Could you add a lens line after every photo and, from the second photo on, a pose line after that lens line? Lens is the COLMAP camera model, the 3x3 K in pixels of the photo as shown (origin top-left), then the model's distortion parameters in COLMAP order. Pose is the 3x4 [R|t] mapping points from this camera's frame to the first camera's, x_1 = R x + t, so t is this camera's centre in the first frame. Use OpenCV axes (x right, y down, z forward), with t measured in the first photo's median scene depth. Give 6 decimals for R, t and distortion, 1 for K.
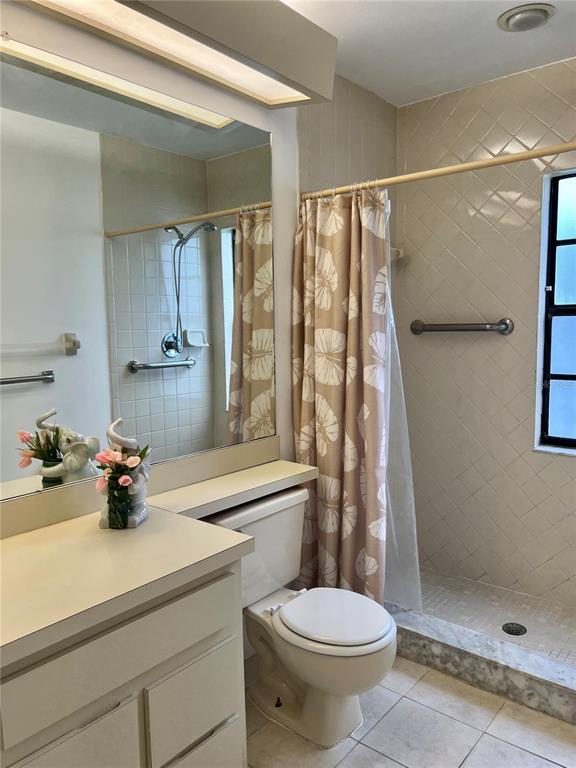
lens RADIAL K [[575.6, 0, 288.0], [0, 575.6, 384.0], [0, 0, 1]] dist [0.069410, -0.091088]
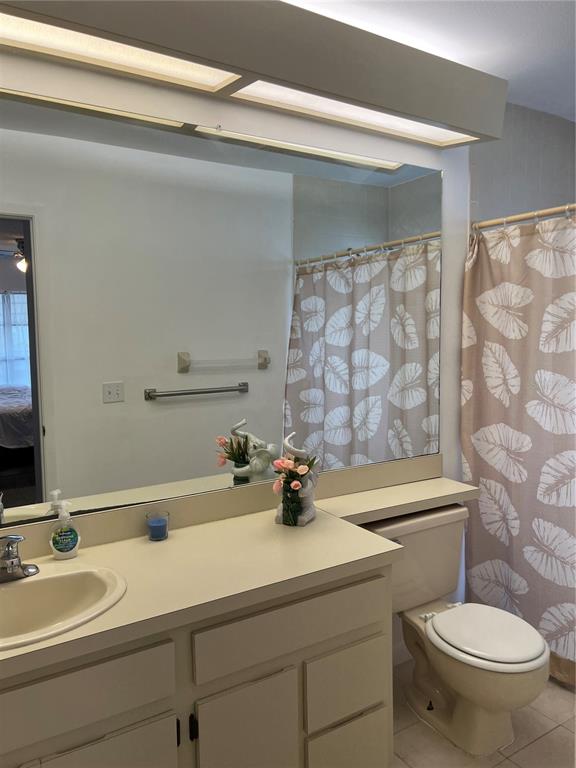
lens RADIAL K [[575.6, 0, 288.0], [0, 575.6, 384.0], [0, 0, 1]] dist [0.069410, -0.091088]
pose [[0.948481, 0.029494, -0.315458, 0.060062], [-0.033521, 0.999411, -0.007346, -0.026771], [0.315056, 0.017542, 0.948911, -0.112323]]
